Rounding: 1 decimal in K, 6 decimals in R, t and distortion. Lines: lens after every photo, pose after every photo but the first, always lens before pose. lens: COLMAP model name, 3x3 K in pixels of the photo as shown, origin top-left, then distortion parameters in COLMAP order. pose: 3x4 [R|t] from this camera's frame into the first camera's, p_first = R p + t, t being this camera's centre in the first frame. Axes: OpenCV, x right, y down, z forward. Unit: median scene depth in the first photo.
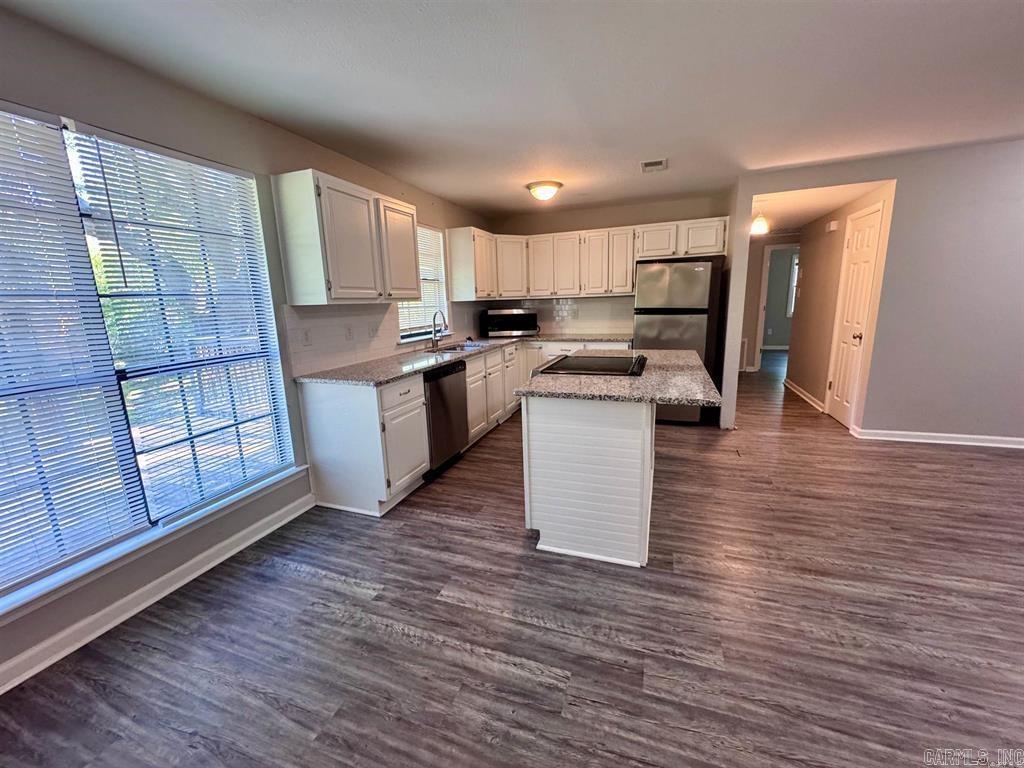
lens RADIAL K [[411.2, 0, 515.0], [0, 411.2, 381.0], [0, 0, 1]] dist [-0.002475, 0.000011]
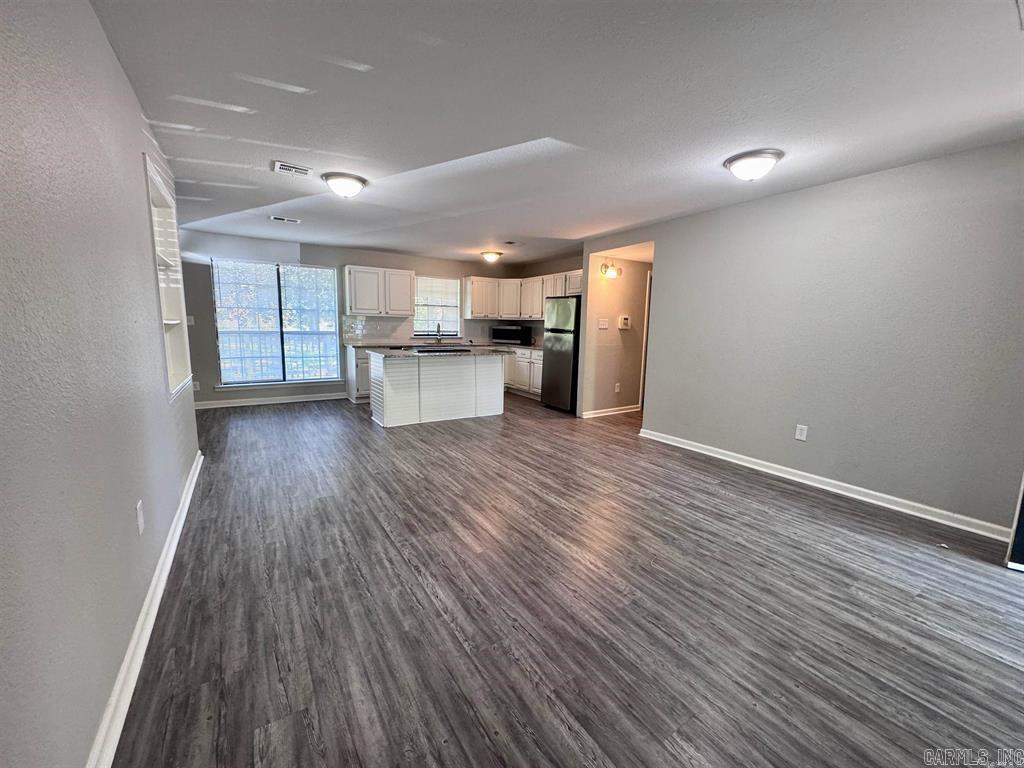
lens RADIAL K [[411.2, 0, 513.0], [0, 411.2, 382.5], [0, 0, 1]] dist [-0.002475, 0.000011]
pose [[0.797696, 0.131123, -0.588632, 1.525481], [-0.160701, 0.987001, 0.002087, 0.045376], [0.581254, 0.092930, 0.808398, -0.348210]]
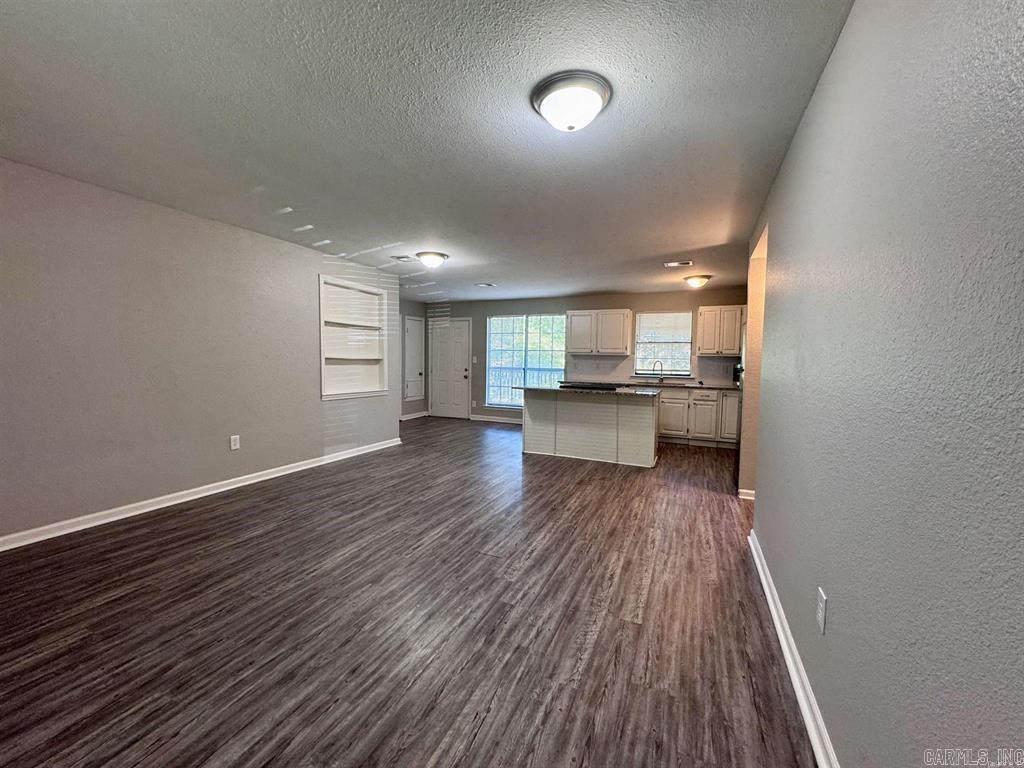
lens RADIAL K [[411.2, 0, 512.7], [0, 411.2, 383.4], [0, 0, 1]] dist [-0.002475, 0.000011]
pose [[-0.073181, 0.088614, -0.993374, 1.964796], [-0.206561, 0.973100, 0.102022, -0.163179], [0.975693, 0.212658, -0.052909, 0.655543]]
